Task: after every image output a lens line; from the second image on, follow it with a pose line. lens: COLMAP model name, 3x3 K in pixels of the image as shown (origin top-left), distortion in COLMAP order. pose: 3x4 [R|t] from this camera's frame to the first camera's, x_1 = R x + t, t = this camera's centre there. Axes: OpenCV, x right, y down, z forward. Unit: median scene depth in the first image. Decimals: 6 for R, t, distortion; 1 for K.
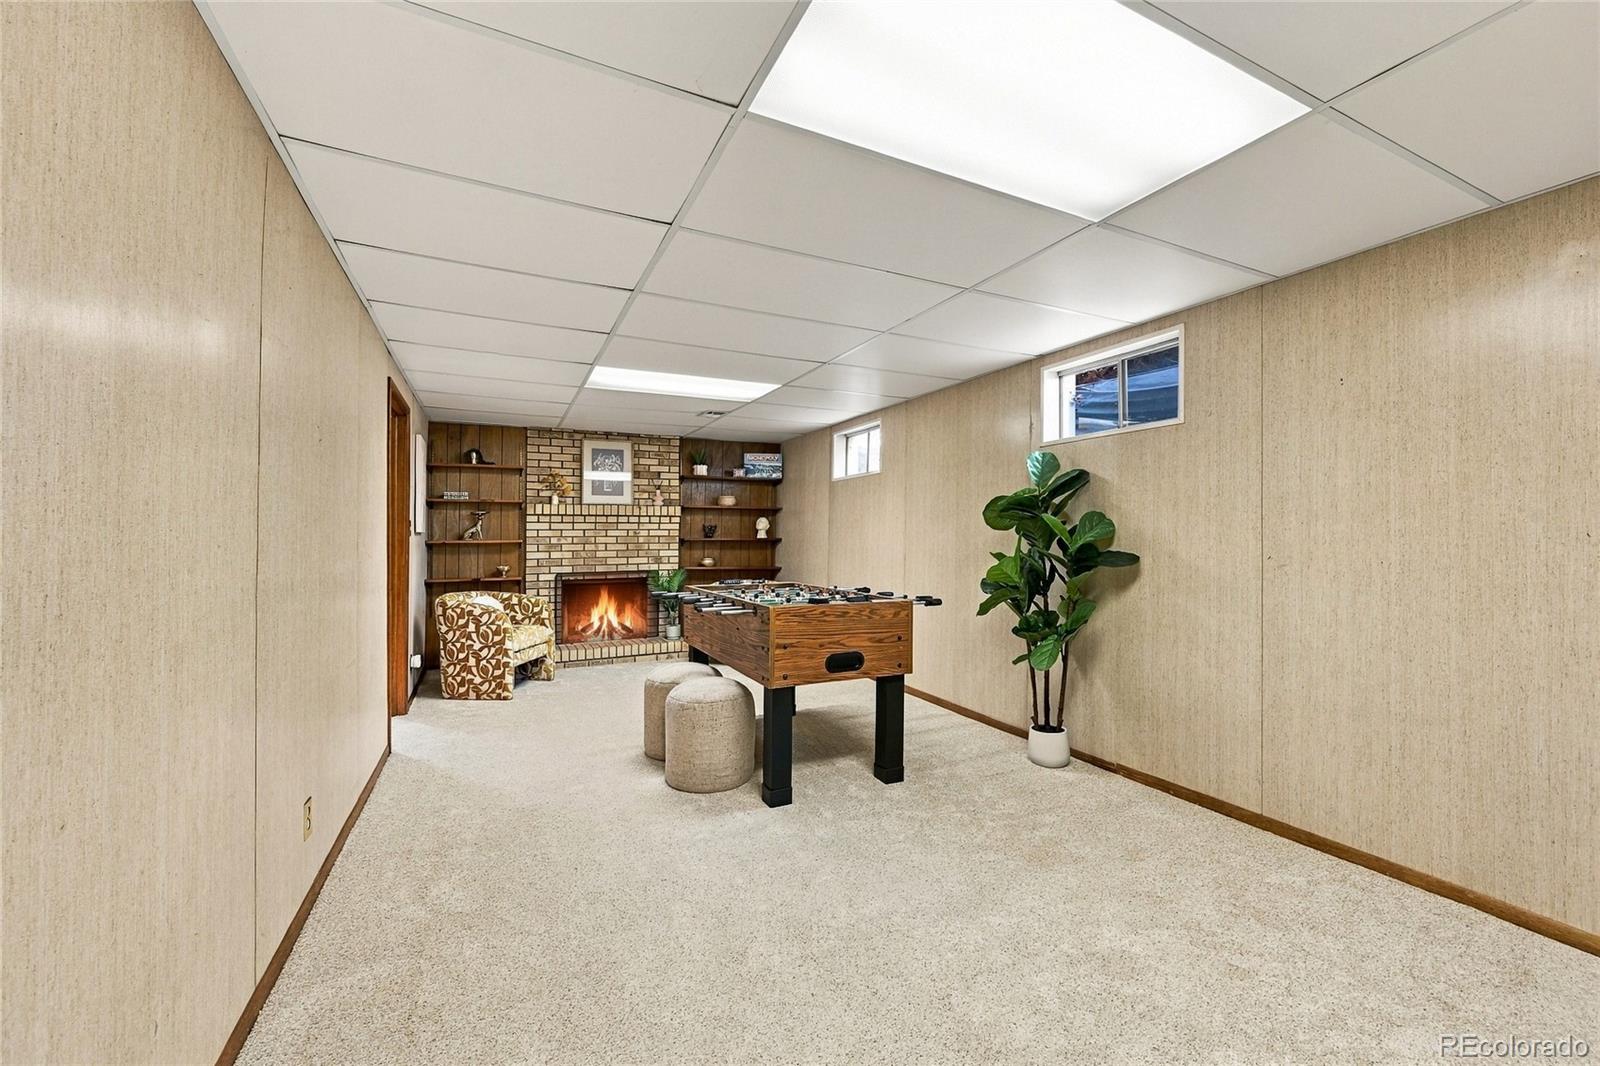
lens RADIAL K [[634.5, 0, 797.3], [0, 634.5, 512.5], [0, 0, 1]] dist [0.004575, -0.000164]
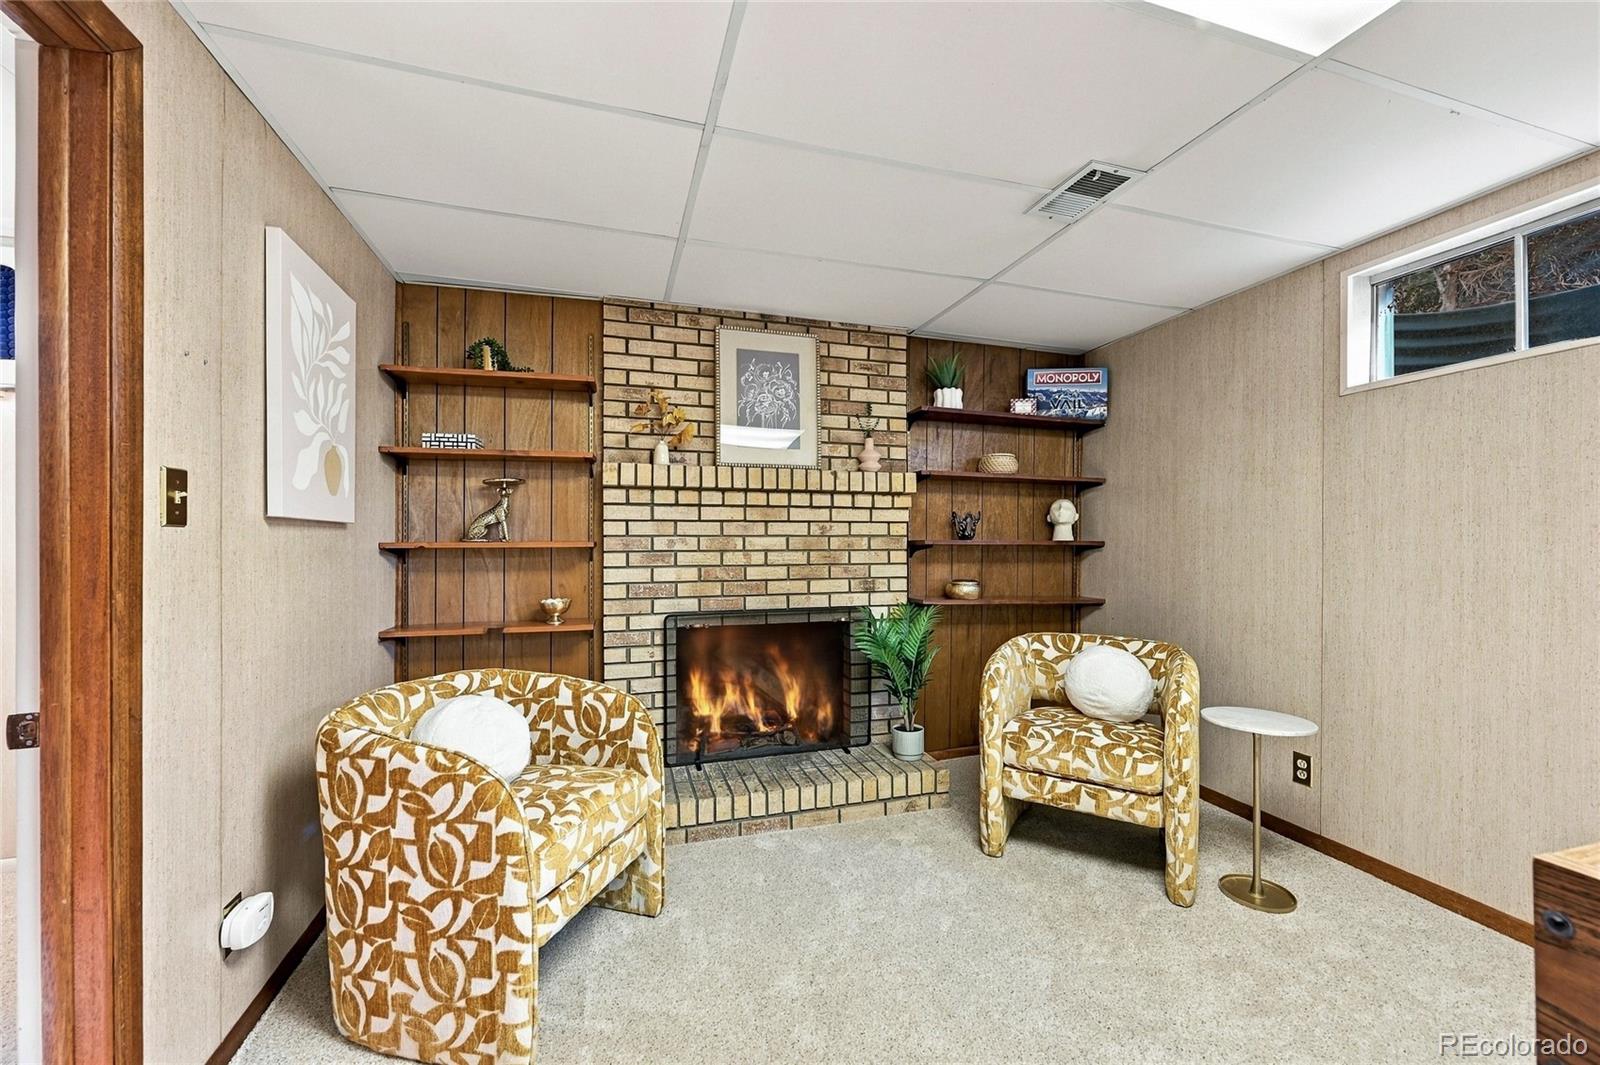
lens RADIAL K [[634.5, 0, 802.5], [0, 634.5, 536.7], [0, 0, 1]] dist [0.004575, -0.000164]
pose [[0.989110, 0.003198, -0.147143, -0.210134], [0.001377, 0.999519, 0.030980, 0.024820], [0.147172, -0.030845, 0.988630, 0.550640]]
